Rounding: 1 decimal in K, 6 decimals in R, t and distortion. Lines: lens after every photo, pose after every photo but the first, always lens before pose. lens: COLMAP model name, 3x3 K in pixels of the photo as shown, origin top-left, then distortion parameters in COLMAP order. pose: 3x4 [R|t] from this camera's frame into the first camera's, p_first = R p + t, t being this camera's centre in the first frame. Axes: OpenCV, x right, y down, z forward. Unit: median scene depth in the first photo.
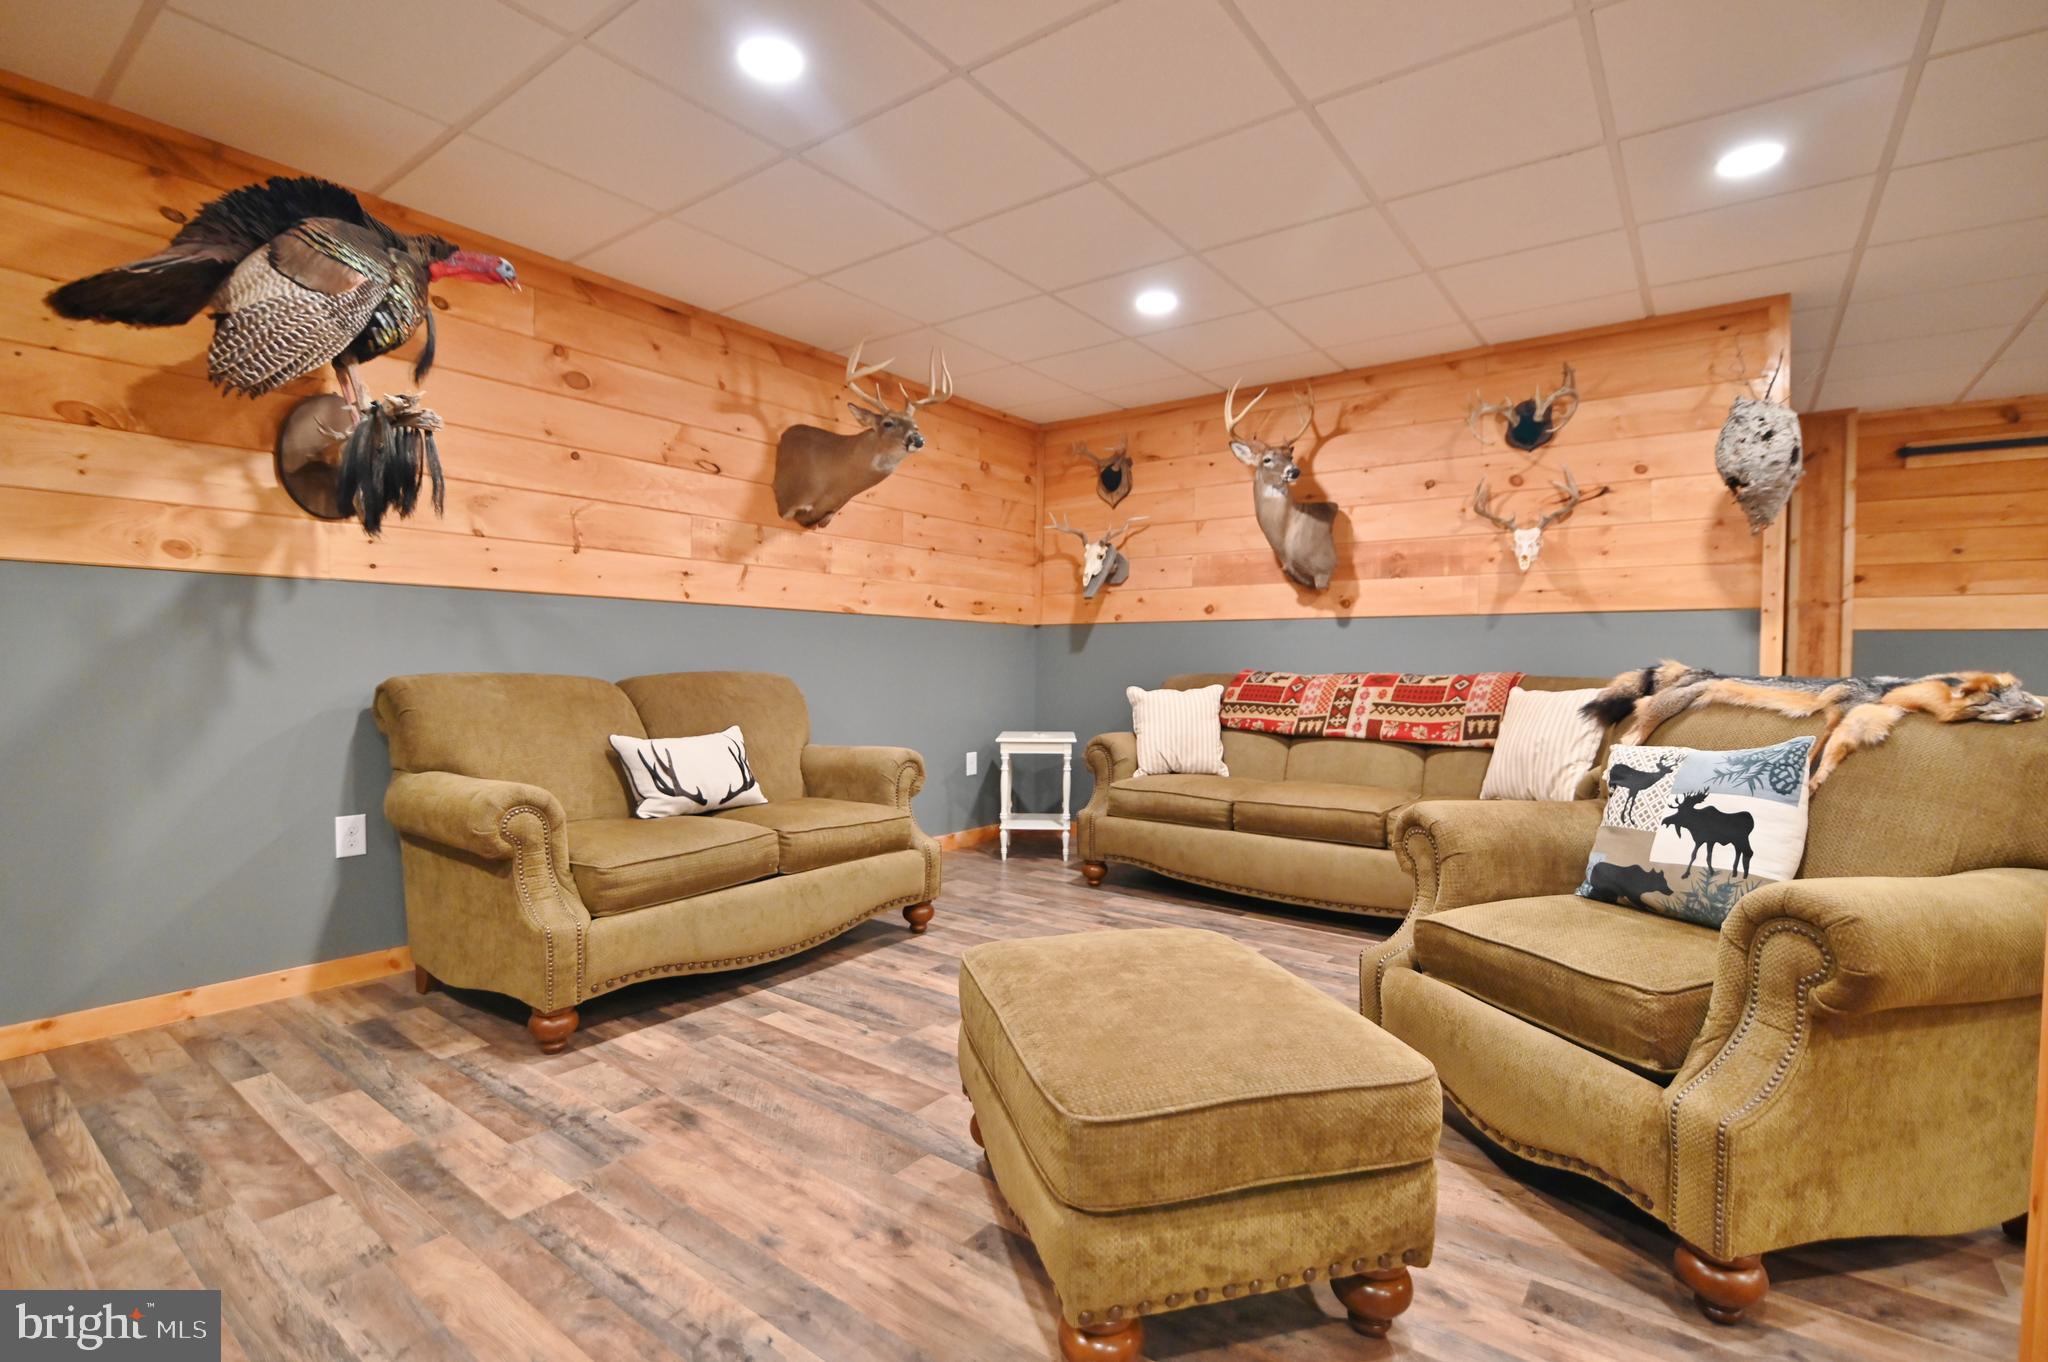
lens RADIAL K [[928.7, 0, 1029.8], [0, 928.7, 683.1], [0, 0, 1]] dist [-0.024513, -0.000660]
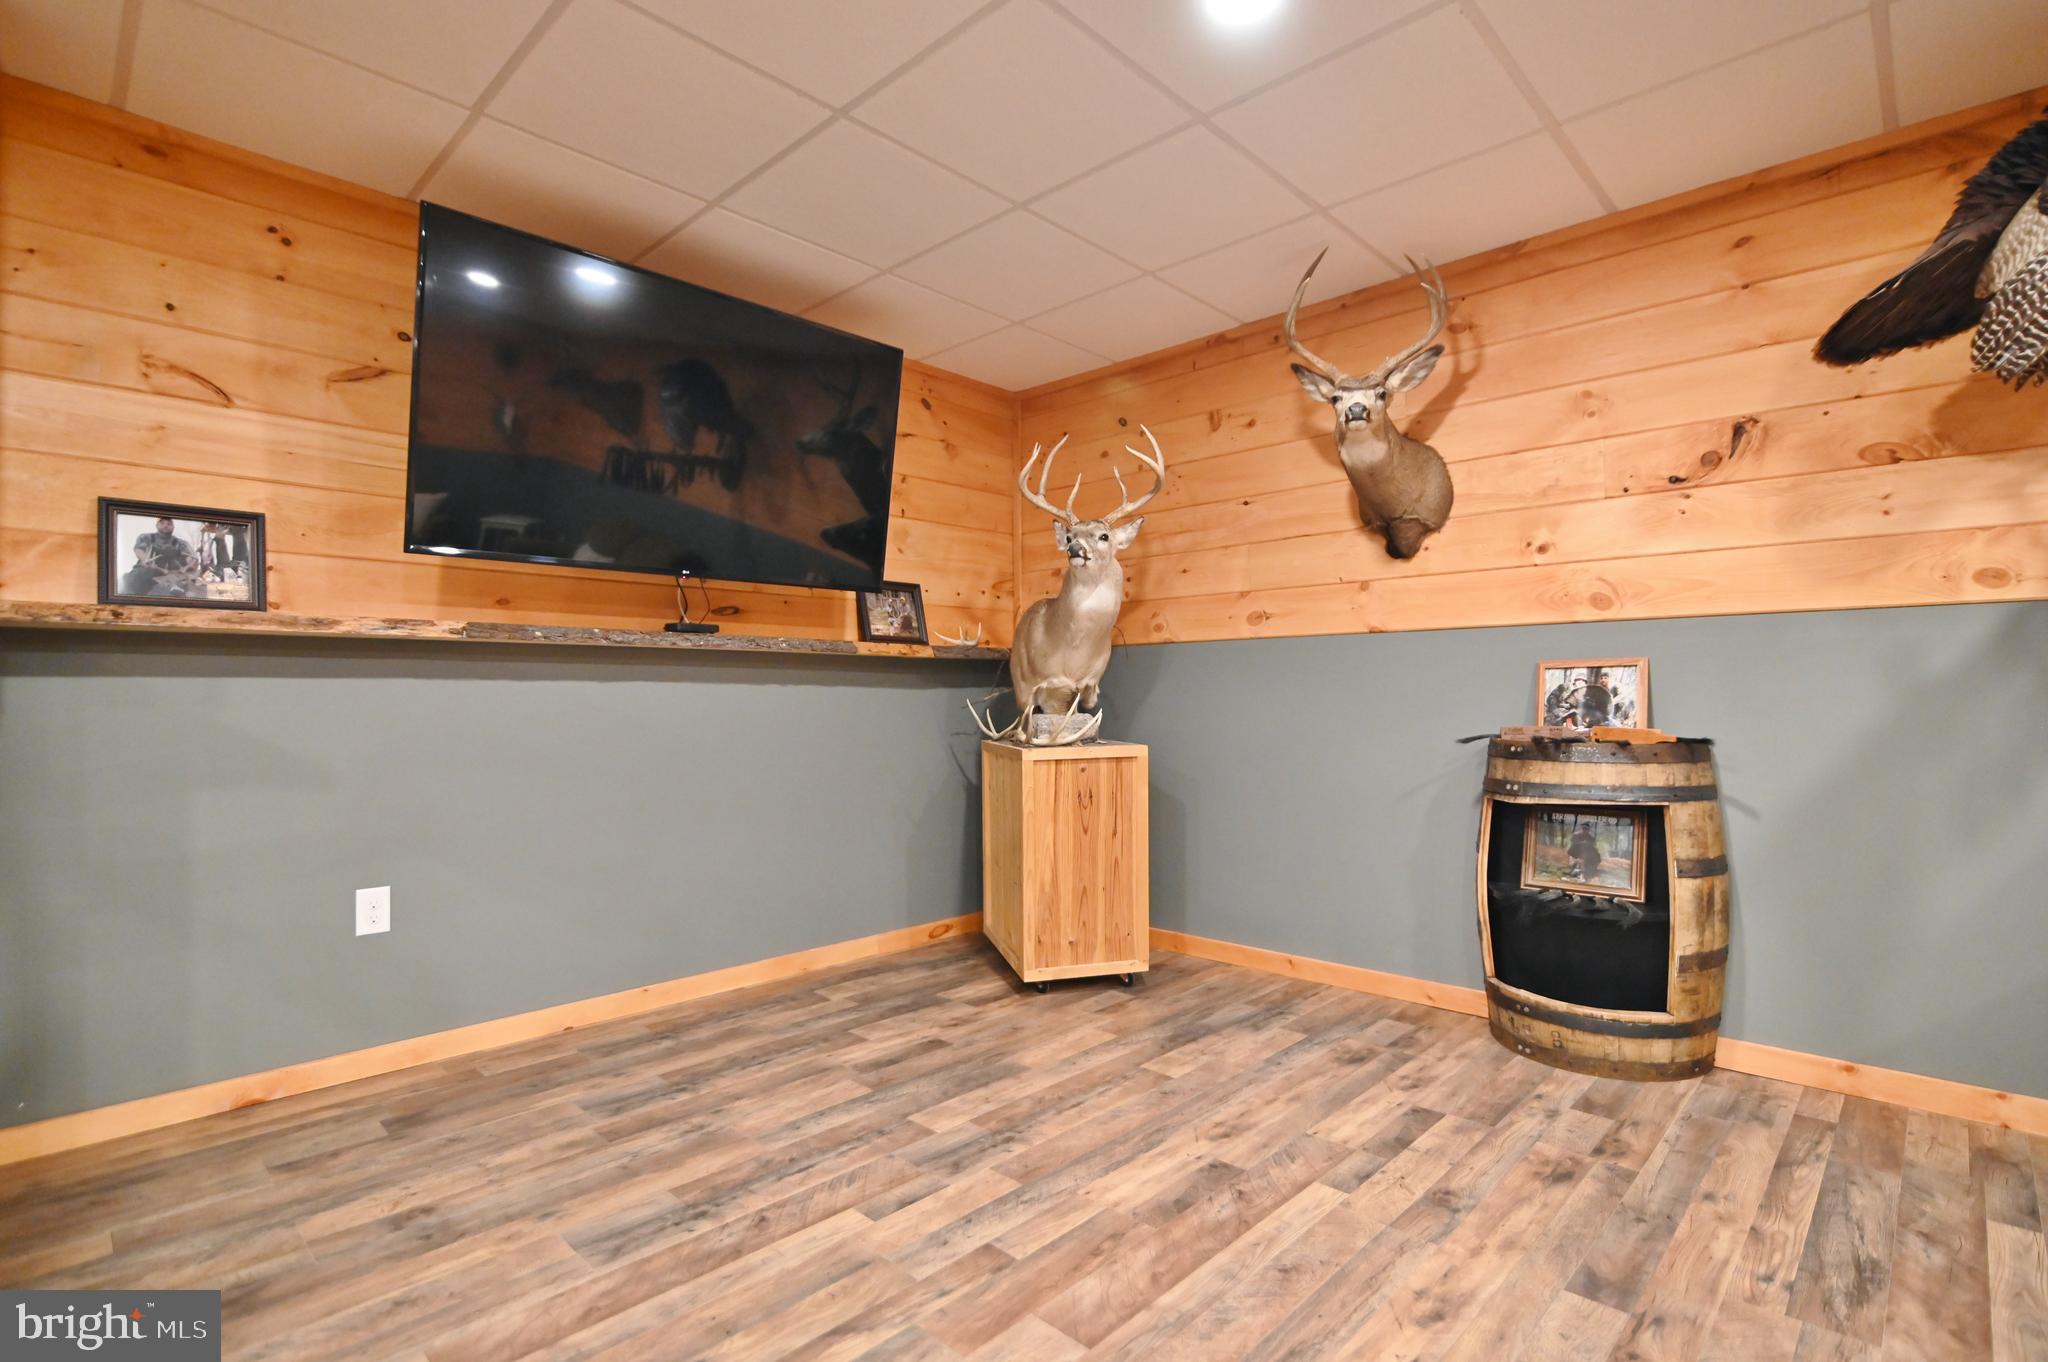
lens RADIAL K [[966.1, 0, 1030.6], [0, 966.1, 676.2], [0, 0, 1]] dist [-0.017633, 0.001273]
pose [[-0.122065, -0.029024, -0.992098, 0.087382], [-0.021036, 0.999423, -0.026650, -0.010499], [0.992299, 0.017617, -0.122606, 0.224095]]
